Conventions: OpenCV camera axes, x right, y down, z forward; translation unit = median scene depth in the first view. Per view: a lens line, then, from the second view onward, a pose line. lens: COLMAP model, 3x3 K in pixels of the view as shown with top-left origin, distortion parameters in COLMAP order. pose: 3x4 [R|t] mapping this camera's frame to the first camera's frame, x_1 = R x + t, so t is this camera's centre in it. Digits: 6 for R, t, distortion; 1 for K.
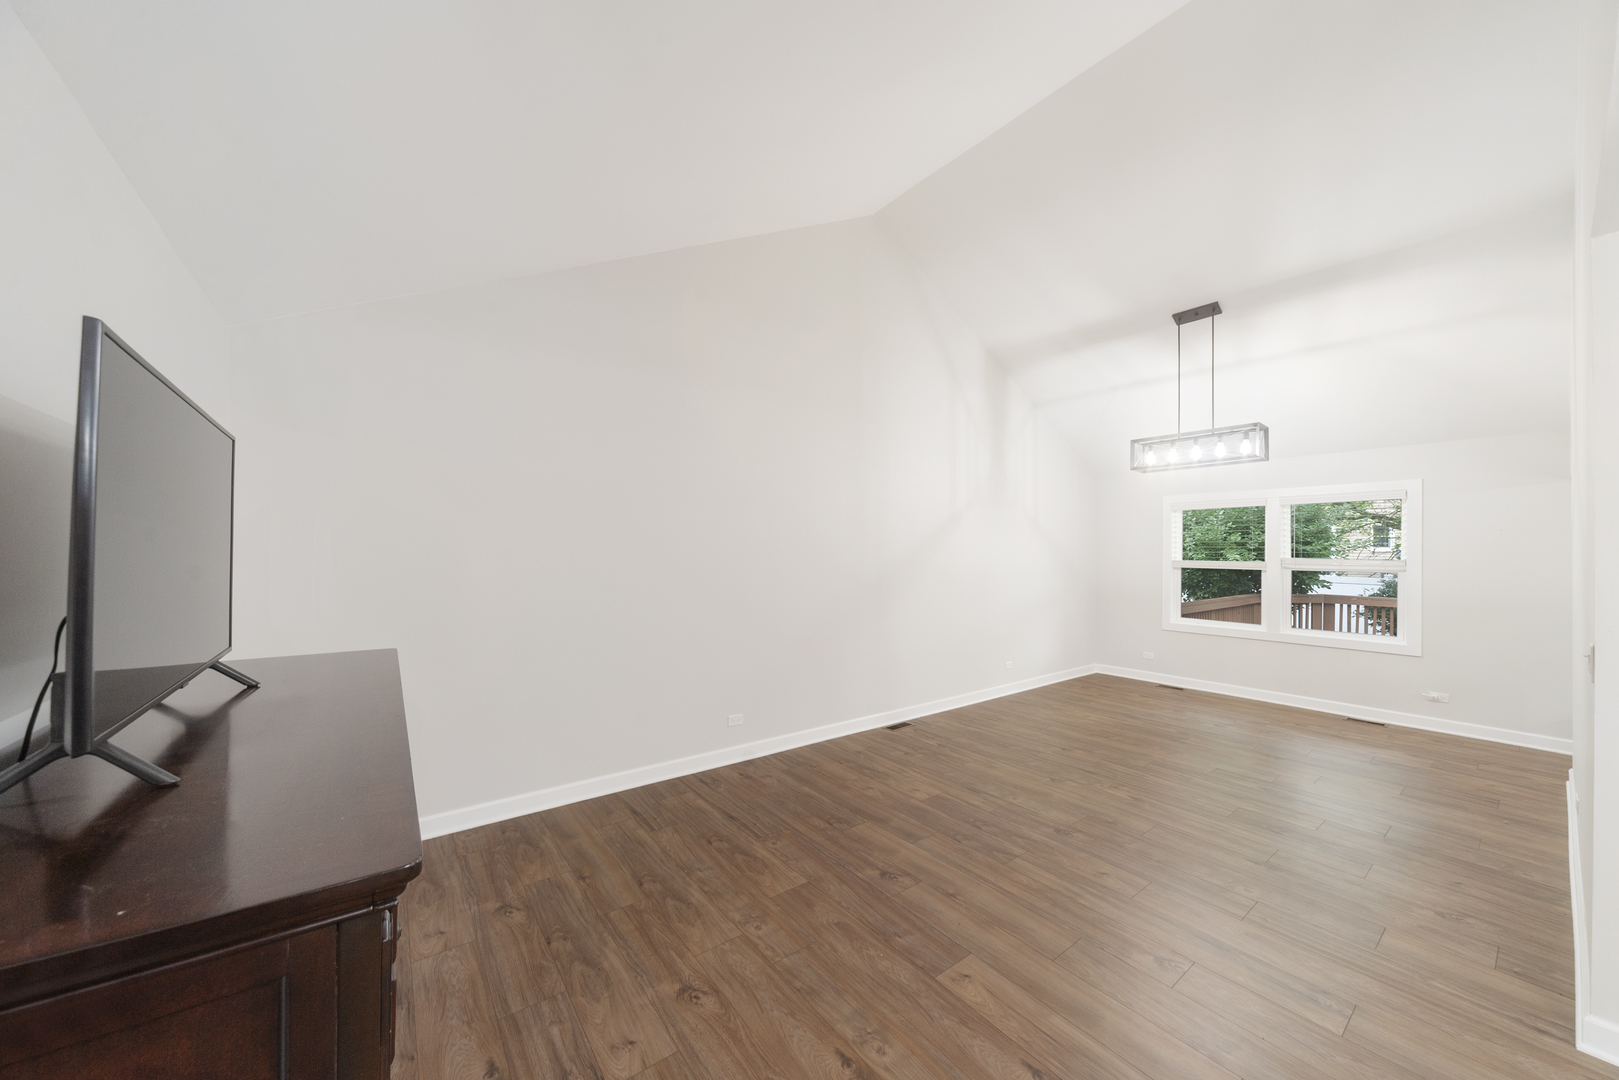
lens RADIAL K [[564.3, 0, 813.4], [0, 564.3, 554.9], [0, 0, 1]] dist [0.000268, 0.000125]
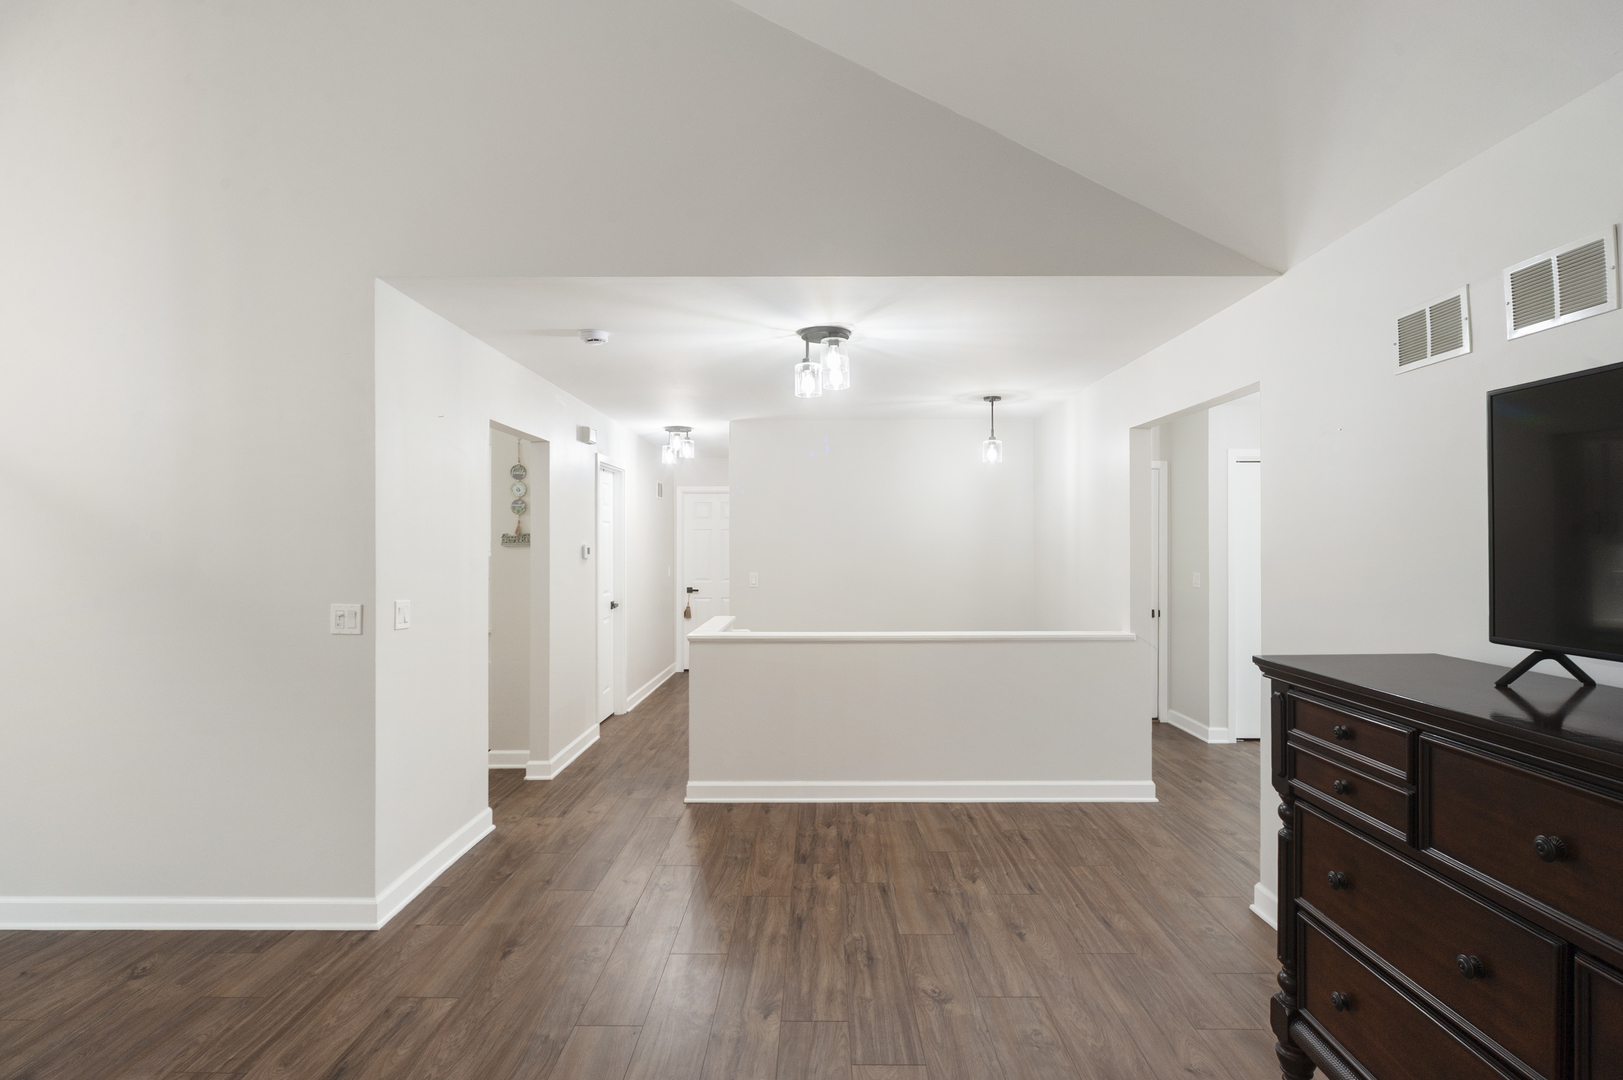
lens RADIAL K [[814.8, 0, 811.5], [0, 814.8, 540.0], [0, 0, 1]] dist [-0.003902, -0.000132]
pose [[-0.794362, -0.002879, 0.607438, -0.253509], [-0.003074, 0.999995, 0.000720, 0.007163], [-0.607437, -0.001295, -0.794366, 0.957267]]
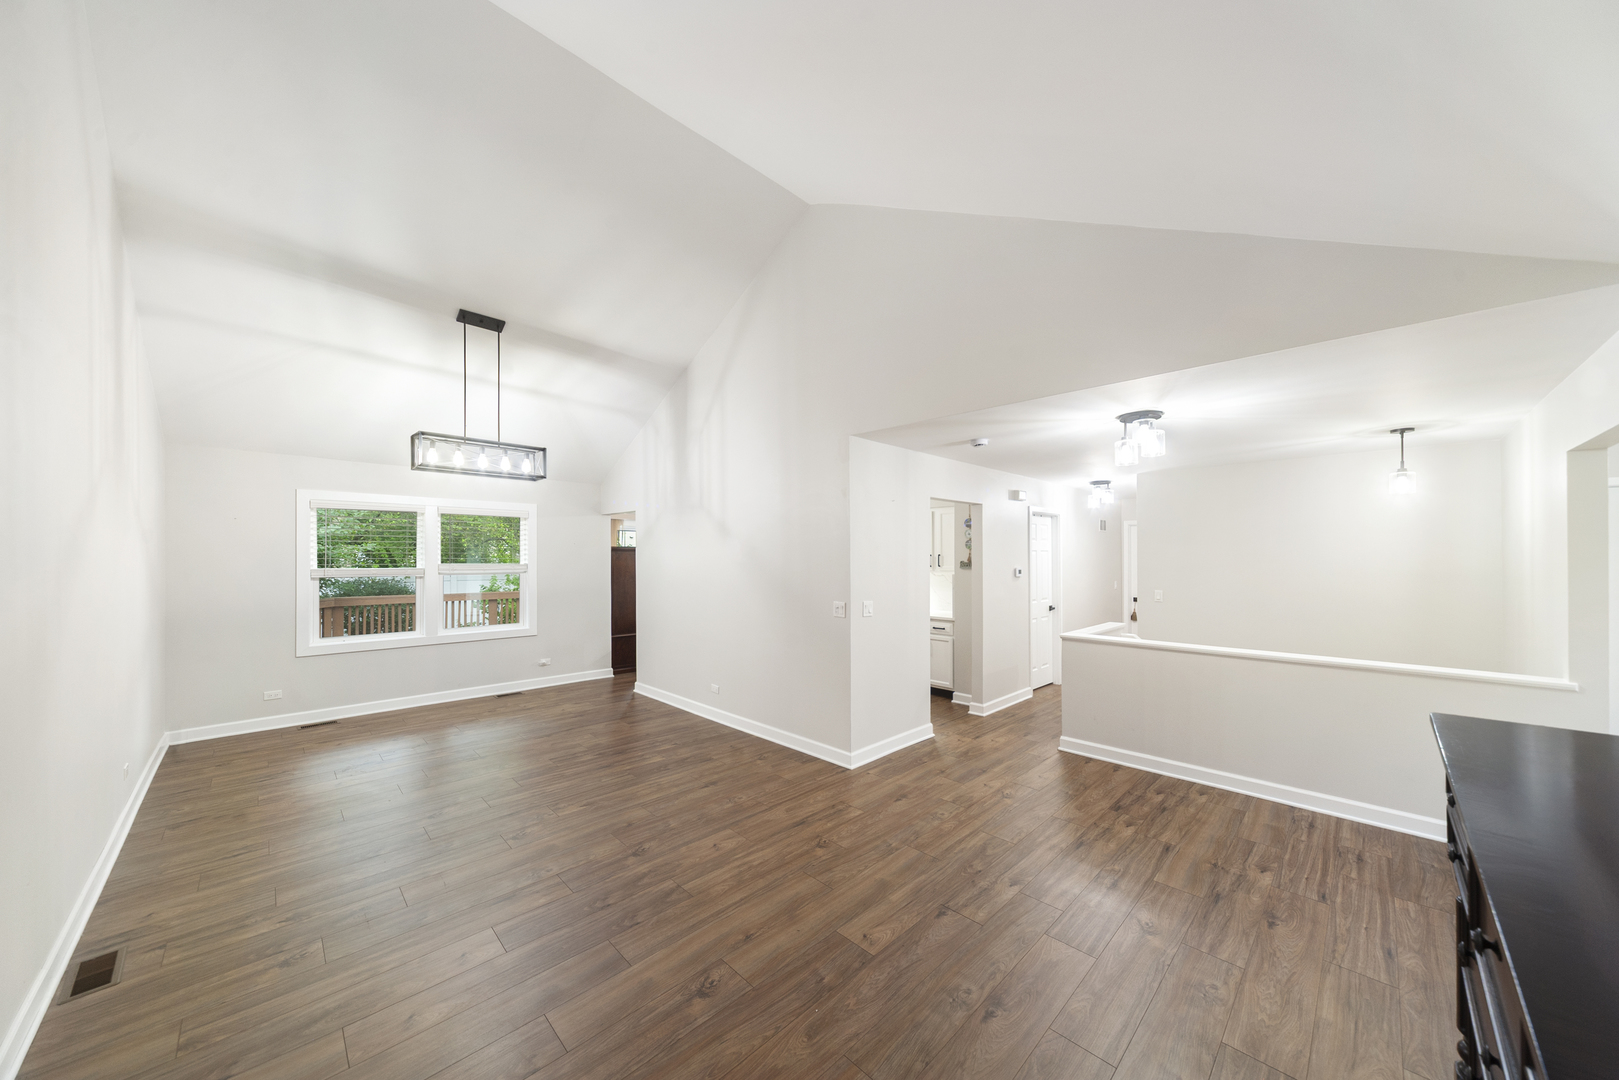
lens RADIAL K [[564.3, 0, 813.4], [0, 564.3, 554.9], [0, 0, 1]] dist [0.000268, 0.000125]
pose [[-0.134485, -0.006239, 0.990896, -0.532195], [-0.000168, 0.999980, 0.006273, -0.032285], [-0.990916, 0.000677, -0.134483, 0.772118]]
